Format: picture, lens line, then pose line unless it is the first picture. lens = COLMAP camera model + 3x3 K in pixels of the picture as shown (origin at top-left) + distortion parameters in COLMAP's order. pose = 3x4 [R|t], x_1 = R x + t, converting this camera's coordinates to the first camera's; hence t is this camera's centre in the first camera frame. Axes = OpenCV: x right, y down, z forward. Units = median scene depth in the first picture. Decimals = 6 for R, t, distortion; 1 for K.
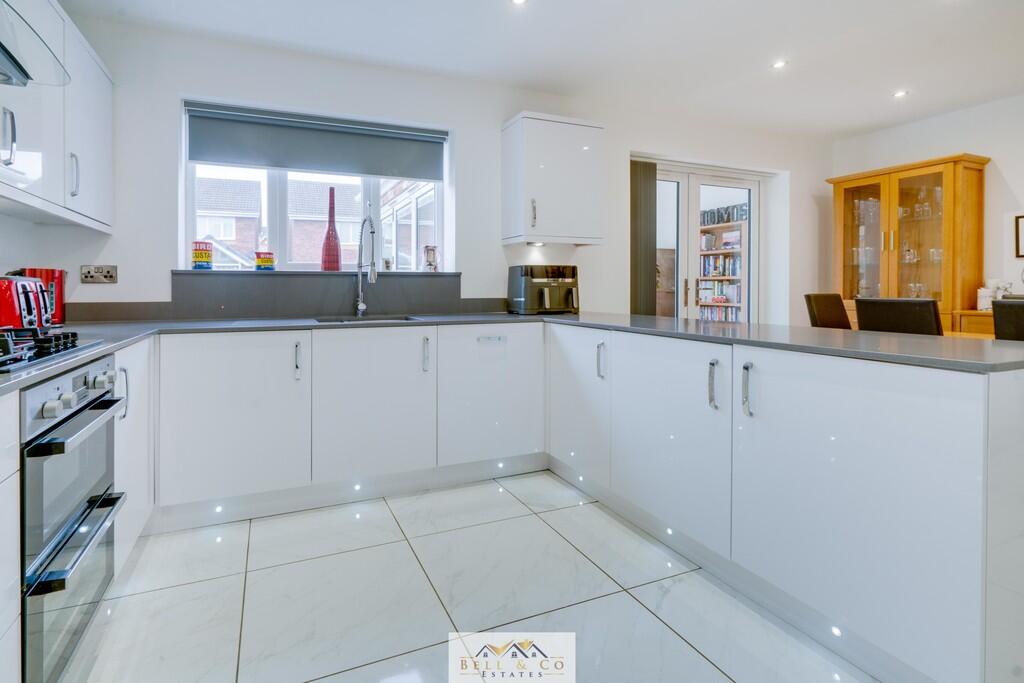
lens RADIAL K [[477.5, 0, 466.1], [0, 477.5, 283.3], [0, 0, 1]] dist [-0.003095, 0.000326]
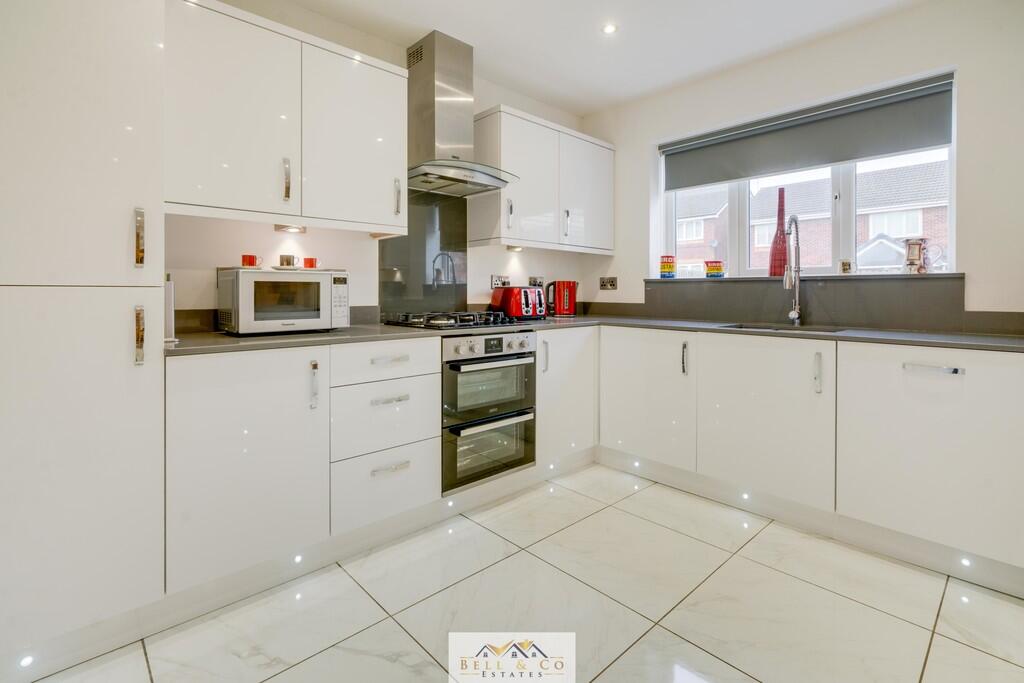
lens RADIAL K [[477.5, 0, 509.7], [0, 477.5, 289.2], [0, 0, 1]] dist [-0.003095, 0.000326]
pose [[0.365549, -0.000810, -0.930792, 0.422236], [0.004199, 0.999991, 0.000778, -0.002785], [0.930783, -0.004193, 0.365549, 0.153913]]
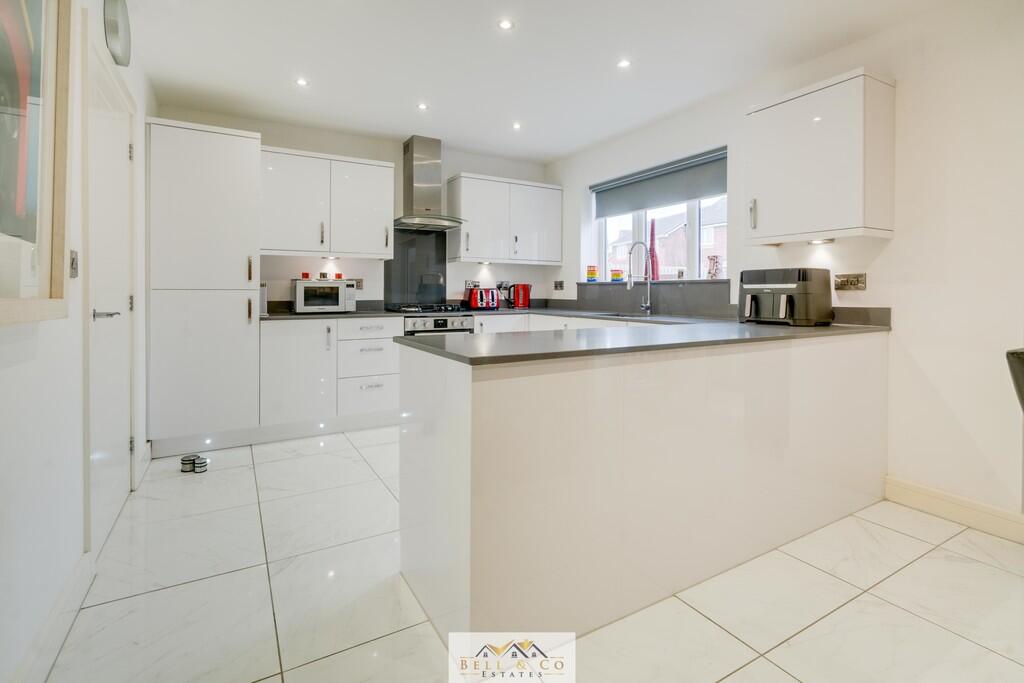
lens RADIAL K [[477.5, 0, 519.3], [0, 477.5, 286.2], [0, 0, 1]] dist [-0.003095, 0.000326]
pose [[0.171173, -0.007014, -0.985216, 1.046510], [0.006666, 0.999960, -0.005961, -0.004075], [0.985218, -0.005547, 0.171213, 0.414033]]
